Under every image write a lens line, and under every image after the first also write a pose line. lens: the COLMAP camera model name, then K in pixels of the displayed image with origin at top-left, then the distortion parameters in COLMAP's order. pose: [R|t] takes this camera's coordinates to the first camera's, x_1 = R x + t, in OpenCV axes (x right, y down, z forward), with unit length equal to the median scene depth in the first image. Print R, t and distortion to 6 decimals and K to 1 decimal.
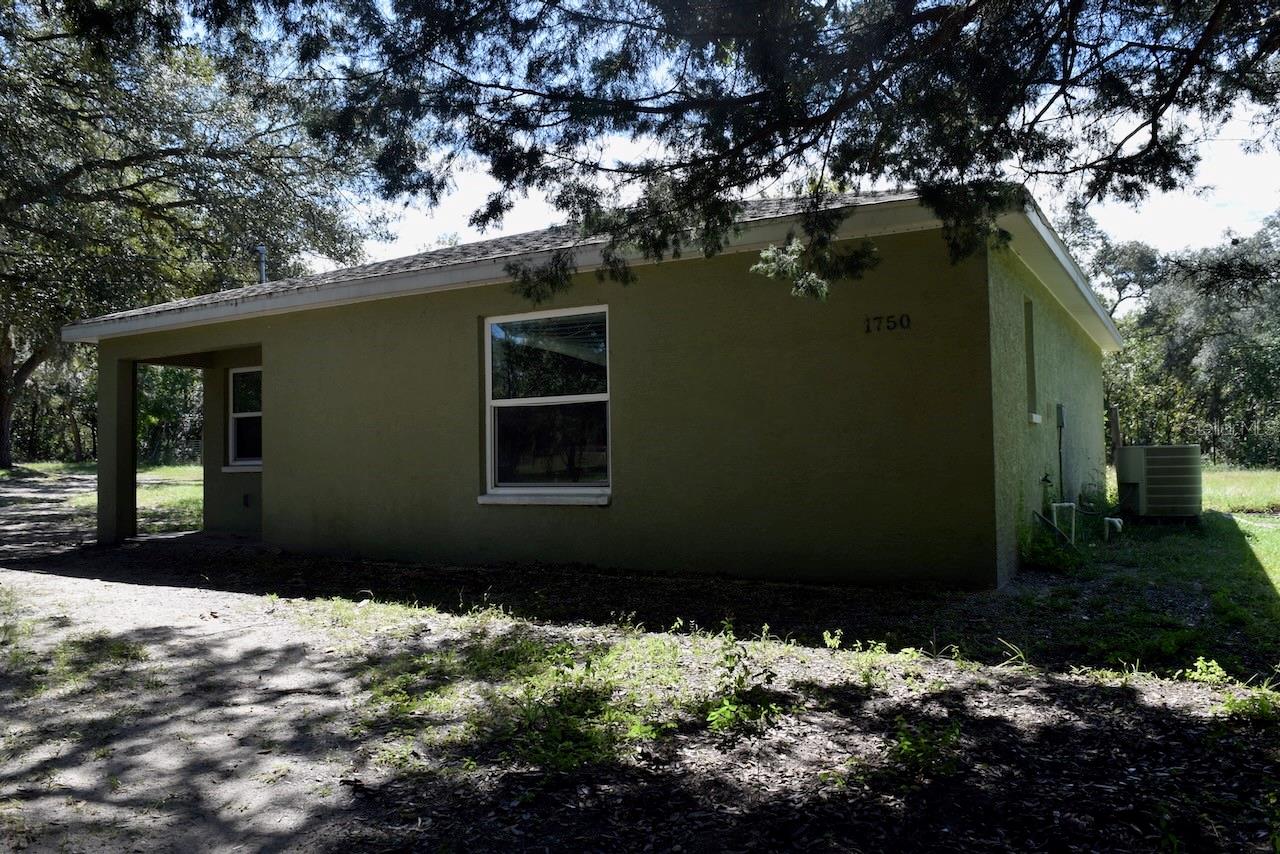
lens RADIAL K [[1004.2, 0, 640.0], [0, 1004.2, 427.0], [0, 0, 1]] dist [-0.102306, 0.034637]
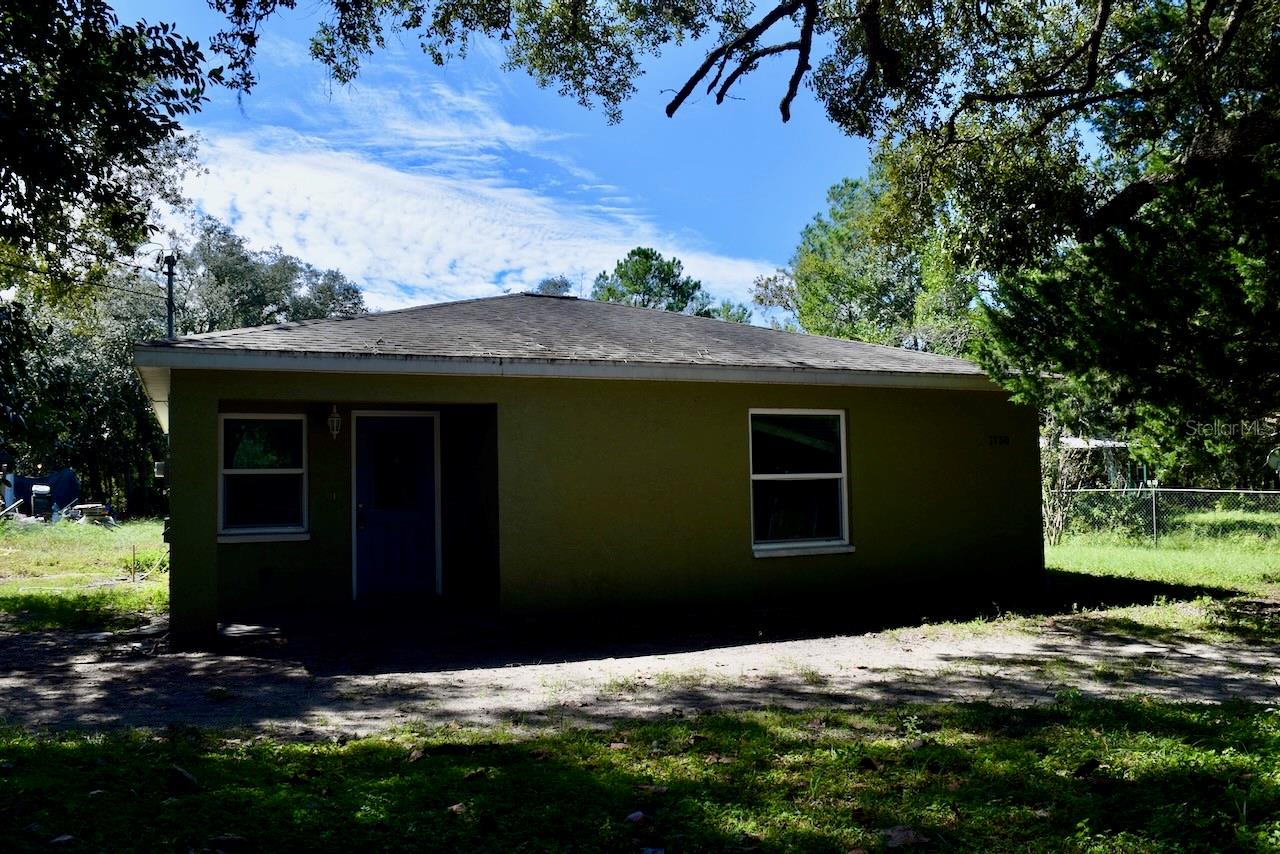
lens RADIAL K [[1004.2, 0, 640.0], [0, 1004.2, 427.0], [0, 0, 1]] dist [-0.102306, 0.034637]
pose [[0.630029, 0.064062, 0.773925, -1.227627], [-0.017741, 0.997519, -0.068128, 0.001128], [-0.776369, 0.029192, 0.629602, 0.332732]]
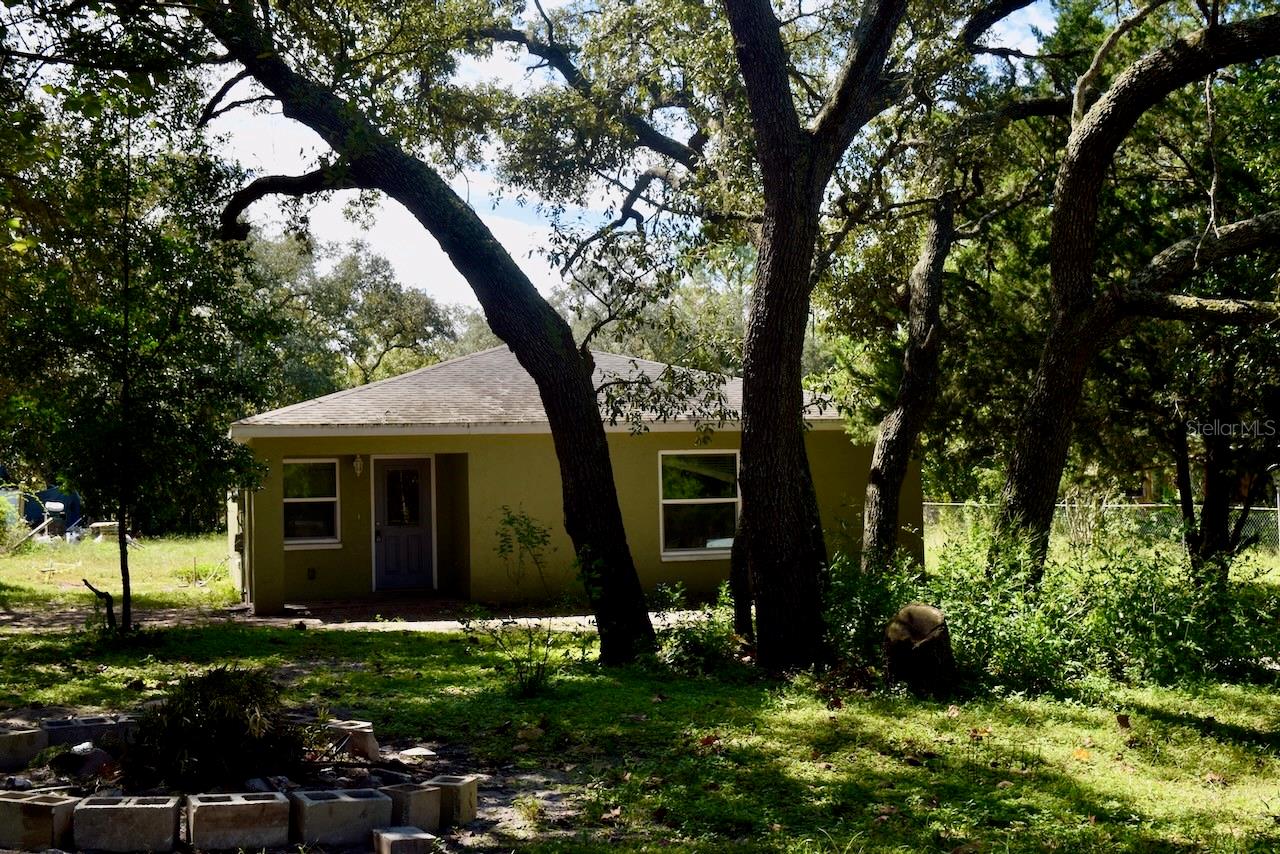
lens RADIAL K [[1639.0, 0, 640.0], [0, 1639.0, 427.0], [0, 0, 1]] dist [-0.020362, -0.012628]
pose [[0.727844, 0.040879, 0.684523, -2.093252], [-0.015209, 0.998938, -0.043485, -0.029486], [-0.685574, 0.021239, 0.727693, -0.984010]]
